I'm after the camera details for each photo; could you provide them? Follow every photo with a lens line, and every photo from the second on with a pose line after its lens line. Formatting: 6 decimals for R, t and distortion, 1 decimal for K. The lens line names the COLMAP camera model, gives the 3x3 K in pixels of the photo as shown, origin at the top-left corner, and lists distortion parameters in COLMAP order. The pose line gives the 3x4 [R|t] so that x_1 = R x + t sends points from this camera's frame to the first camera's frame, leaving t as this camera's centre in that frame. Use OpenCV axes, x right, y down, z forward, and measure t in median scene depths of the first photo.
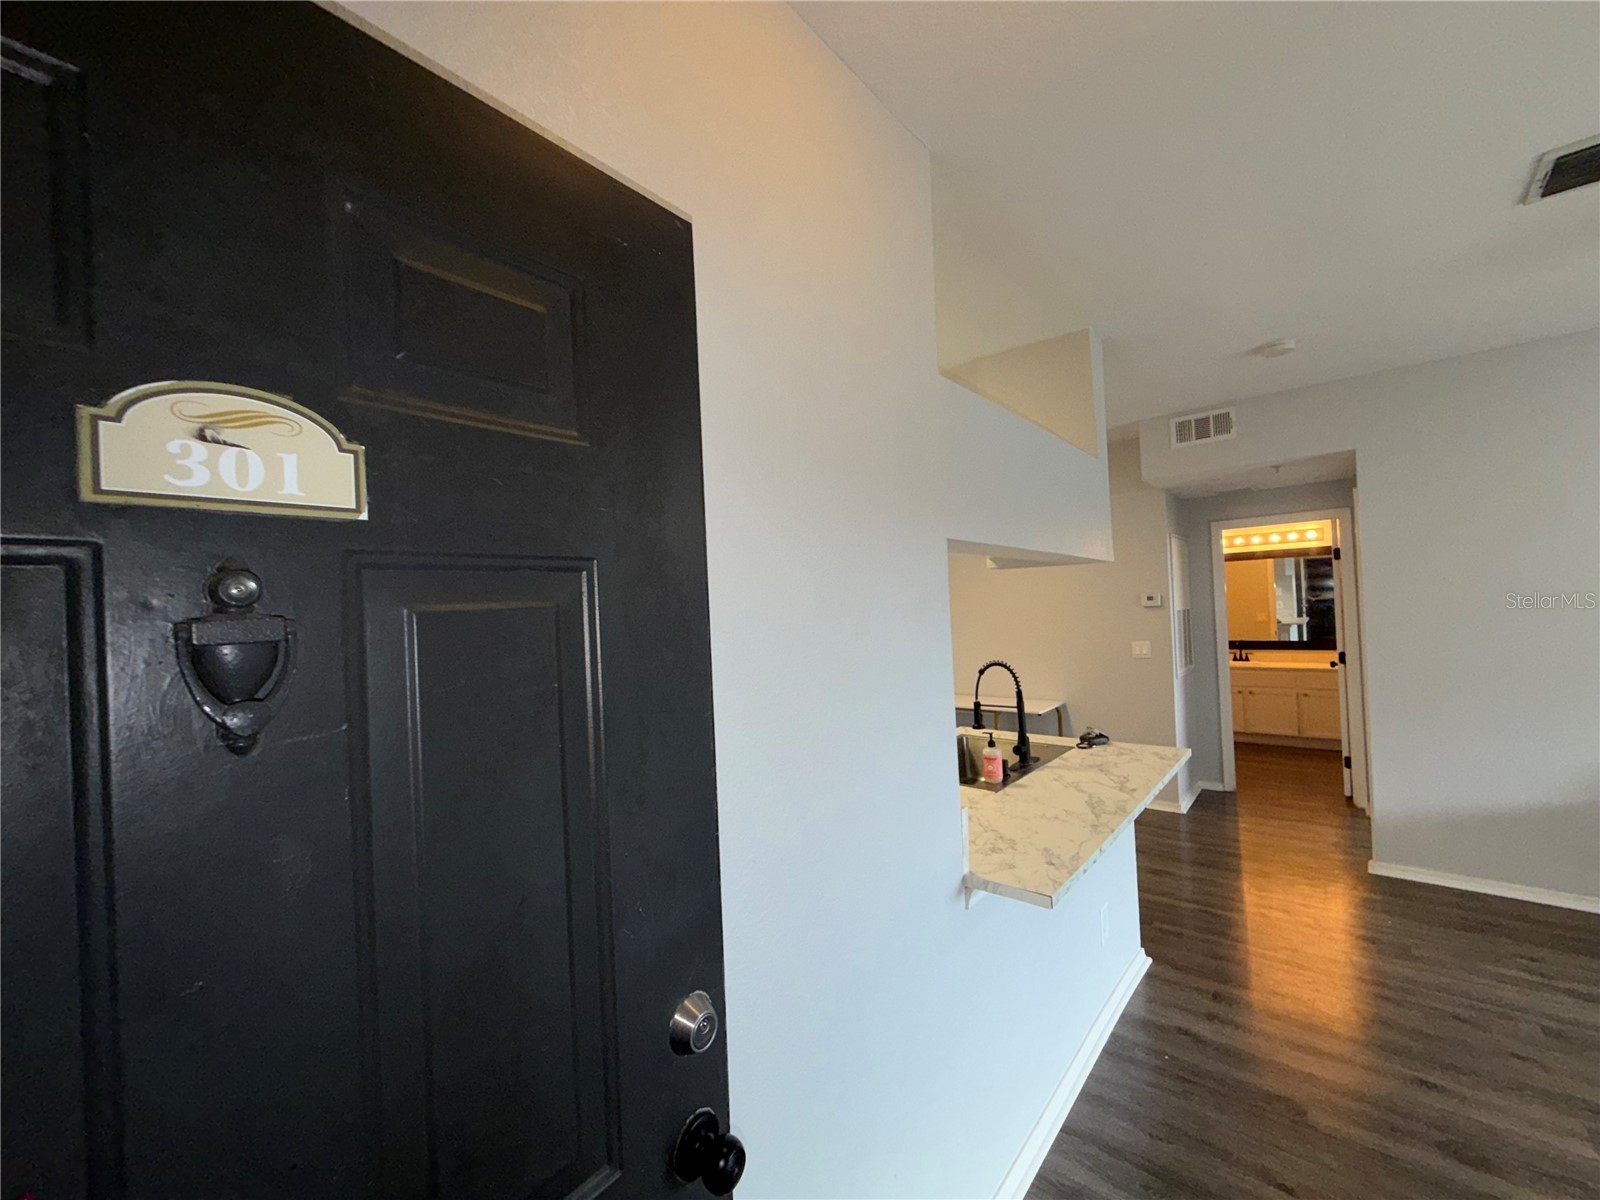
lens RADIAL K [[638.4, 0, 796.3], [0, 638.4, 600.3], [0, 0, 1]] dist [-0.000406, 0.000313]
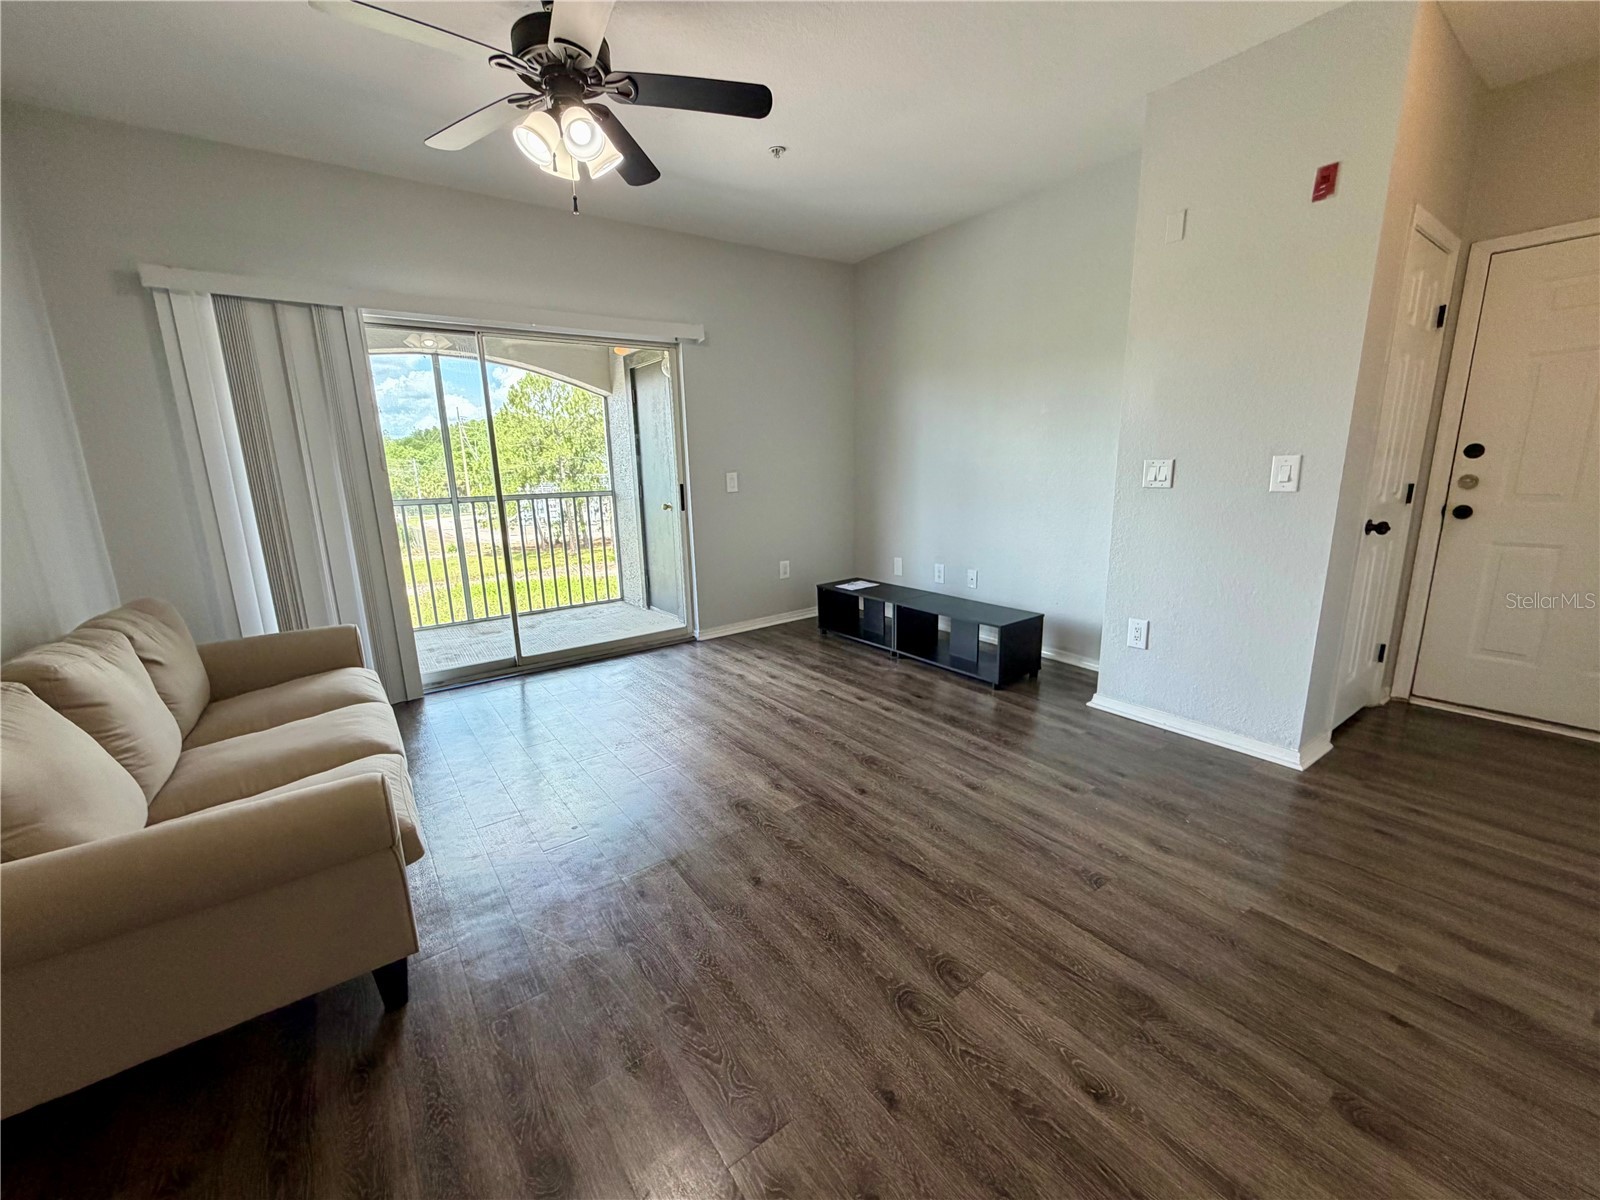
lens RADIAL K [[638.4, 0, 796.3], [0, 638.4, 600.3], [0, 0, 1]] dist [-0.000406, 0.000313]
pose [[-0.971732, 0.021118, 0.235139, 0.729464], [0.066534, 0.980117, 0.186931, 0.088460], [-0.226516, 0.197291, -0.953817, 1.032014]]
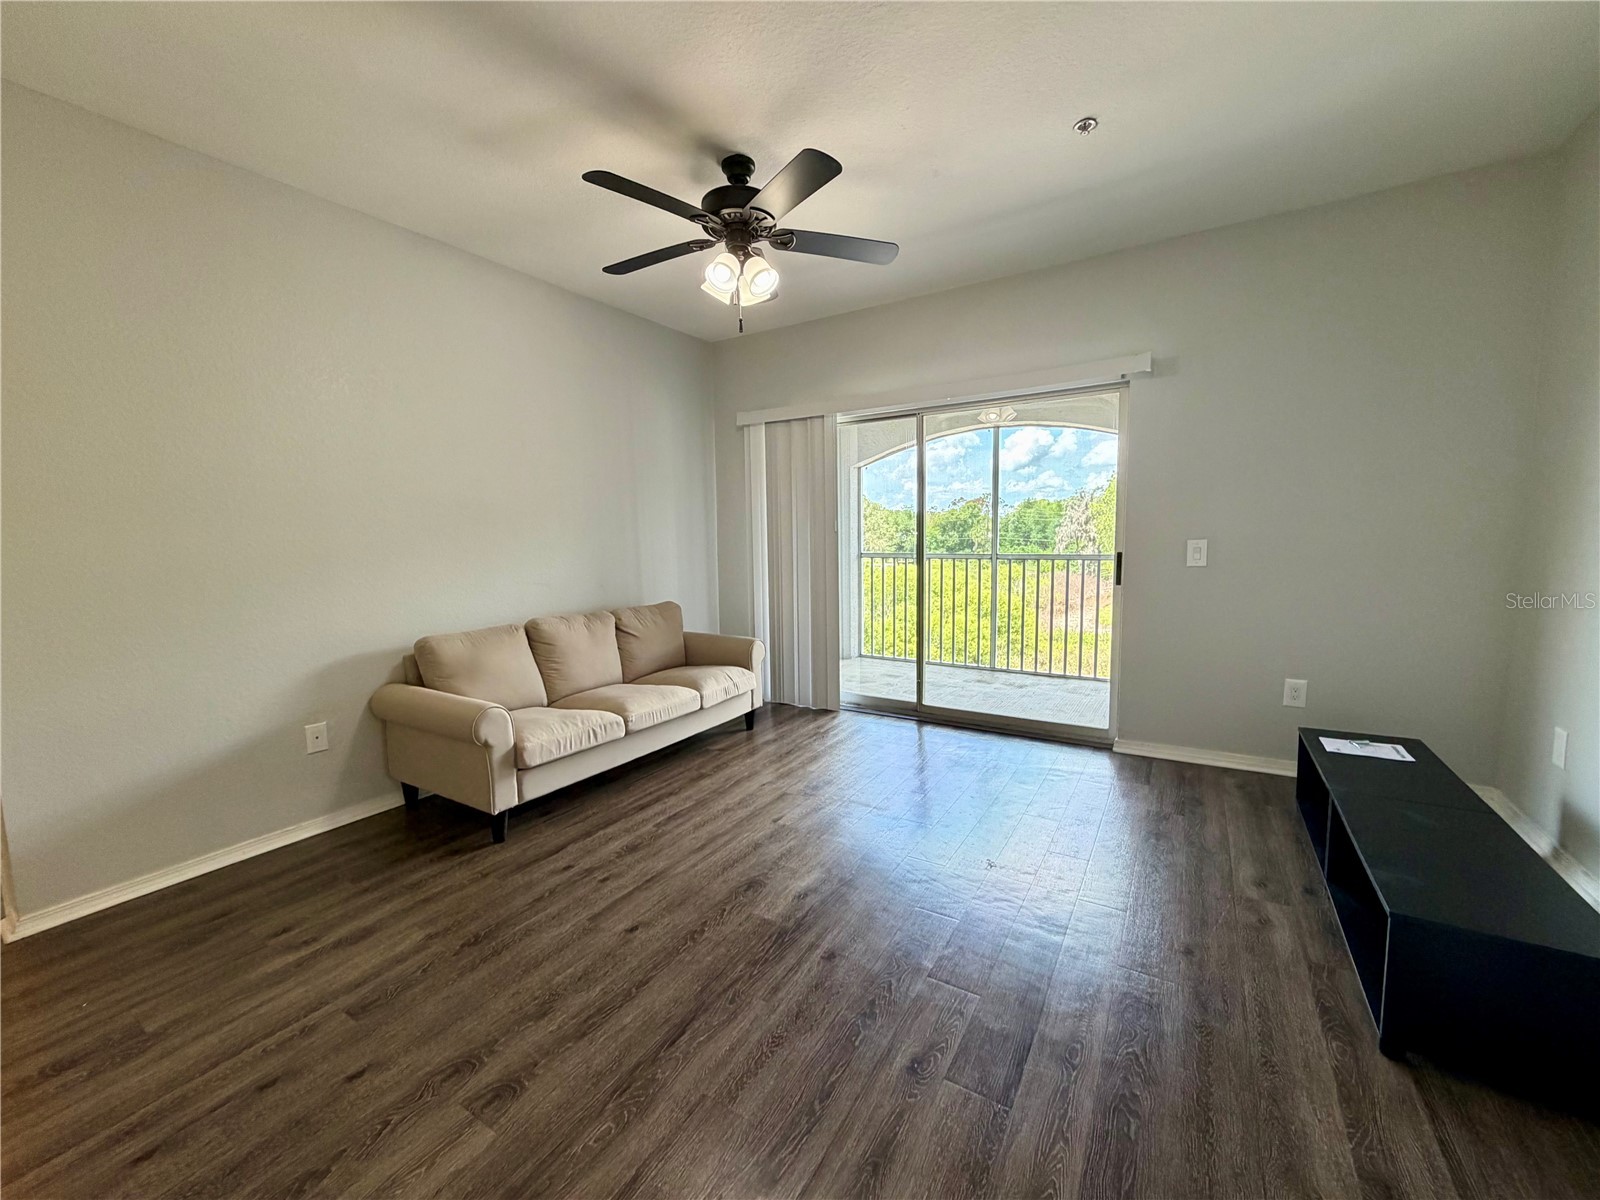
lens RADIAL K [[638.4, 0, 796.3], [0, 638.4, 600.3], [0, 0, 1]] dist [-0.000406, 0.000313]
pose [[-0.154937, -0.057744, 0.986235, 0.255392], [0.009322, 0.998160, 0.059907, 0.095334], [-0.987880, 0.018475, -0.154114, 0.416761]]
